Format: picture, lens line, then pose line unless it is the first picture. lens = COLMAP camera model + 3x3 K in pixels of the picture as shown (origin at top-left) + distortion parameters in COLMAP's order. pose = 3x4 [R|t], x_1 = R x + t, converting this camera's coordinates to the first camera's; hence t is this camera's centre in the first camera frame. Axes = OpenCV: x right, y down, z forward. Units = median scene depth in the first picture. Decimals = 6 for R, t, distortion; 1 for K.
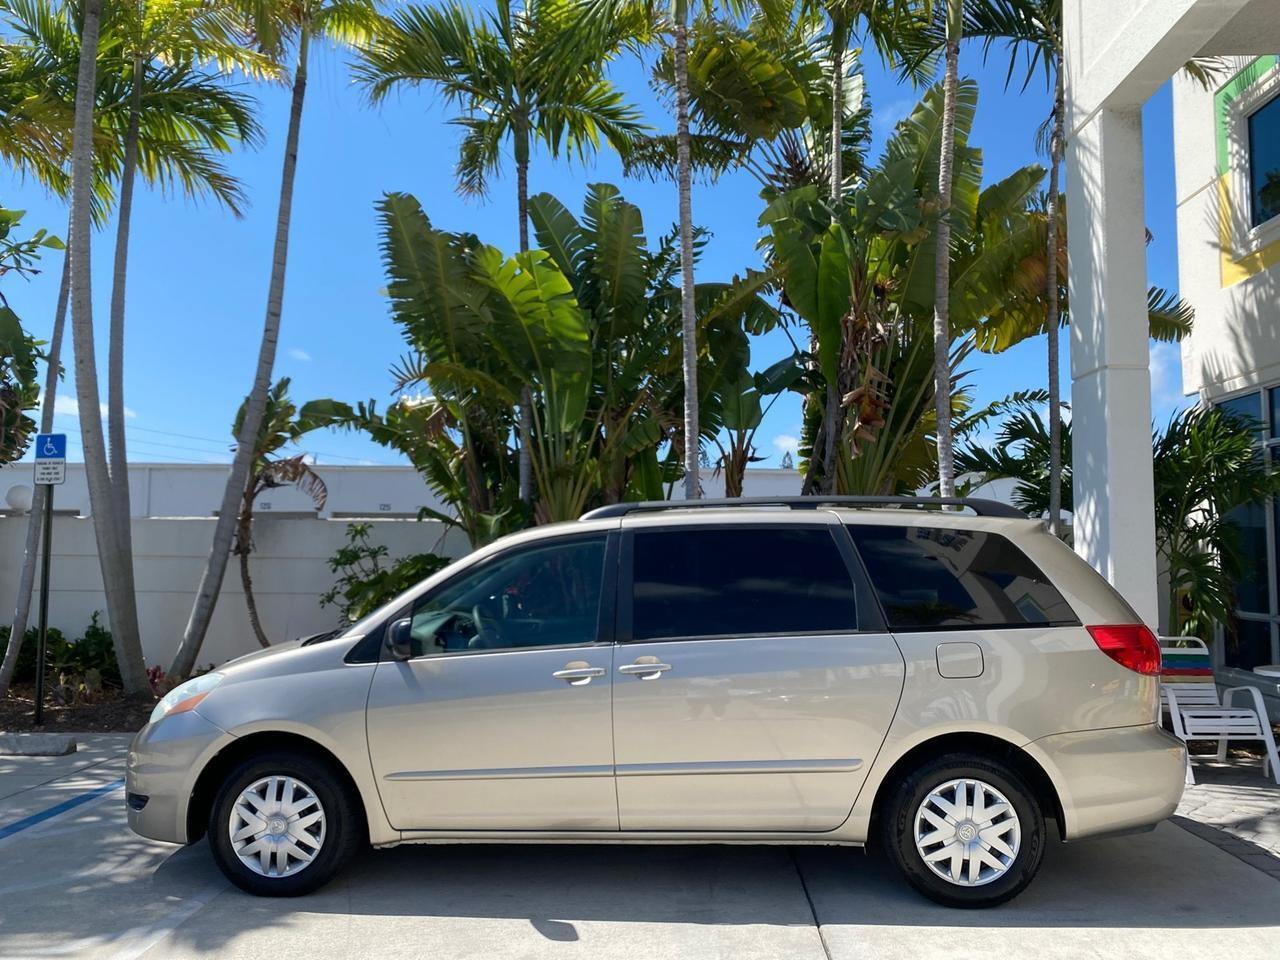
lens RADIAL K [[989.4, 0, 639.0], [0, 989.4, 480.0], [0, 0, 1]] dist [0.011794, -0.012512]
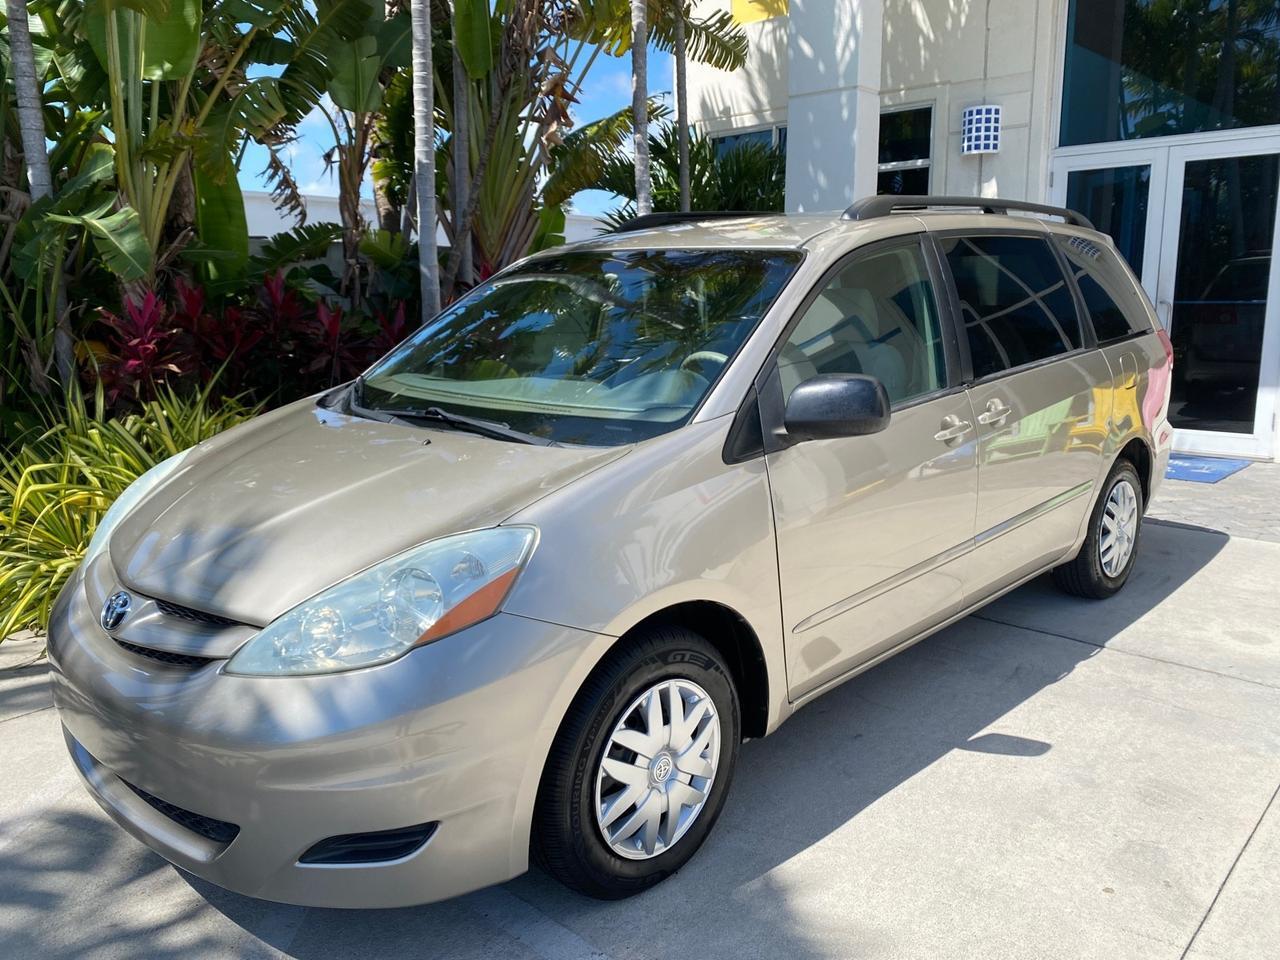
lens RADIAL K [[989.4, 0, 635.0], [0, 989.4, 479.3], [0, 0, 1]] dist [0.011794, -0.012512]
pose [[0.653315, -0.155438, 0.740958, -0.393030], [-0.041541, 0.969863, 0.240086, 0.033123], [-0.755946, -0.187632, 0.627169, 0.362813]]
